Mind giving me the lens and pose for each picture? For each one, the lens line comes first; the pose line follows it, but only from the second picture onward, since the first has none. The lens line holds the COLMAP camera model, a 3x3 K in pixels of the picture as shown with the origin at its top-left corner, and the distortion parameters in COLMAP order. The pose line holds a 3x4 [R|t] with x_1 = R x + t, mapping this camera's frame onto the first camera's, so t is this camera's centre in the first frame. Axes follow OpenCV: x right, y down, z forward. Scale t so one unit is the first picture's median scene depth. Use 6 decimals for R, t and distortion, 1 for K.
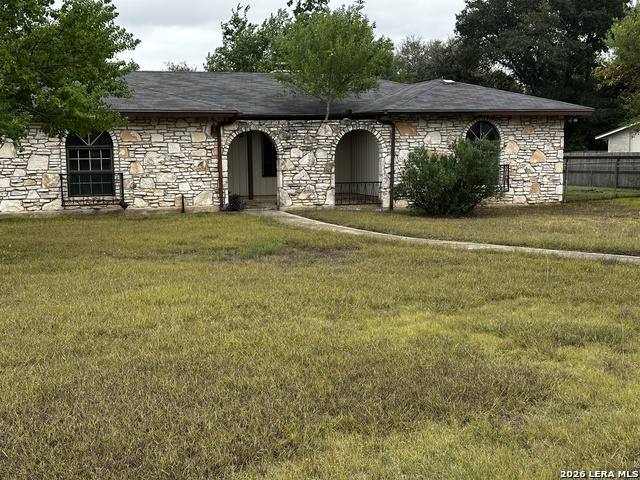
lens RADIAL K [[888.7, 0, 320.0], [0, 888.7, 240.0], [0, 0, 1]] dist [0.107930, -0.042628]
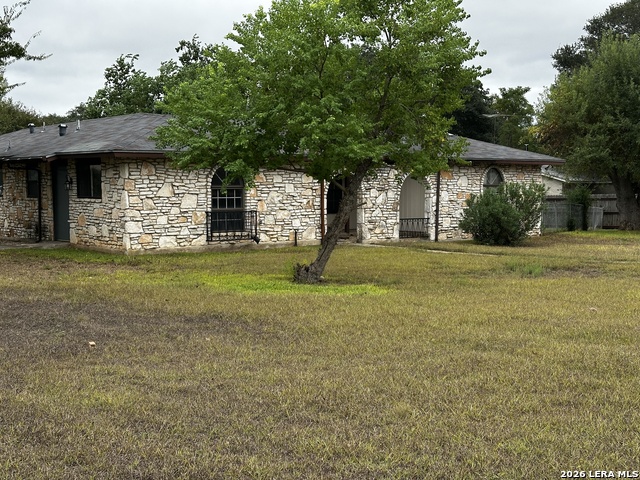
lens RADIAL K [[888.7, 0, 320.0], [0, 888.7, 240.0], [0, 0, 1]] dist [0.107930, -0.042628]
pose [[0.936757, -0.013129, 0.349735, -0.506154], [0.030415, 0.998569, -0.043980, 0.011027], [-0.348657, 0.051836, 0.935816, -0.045224]]
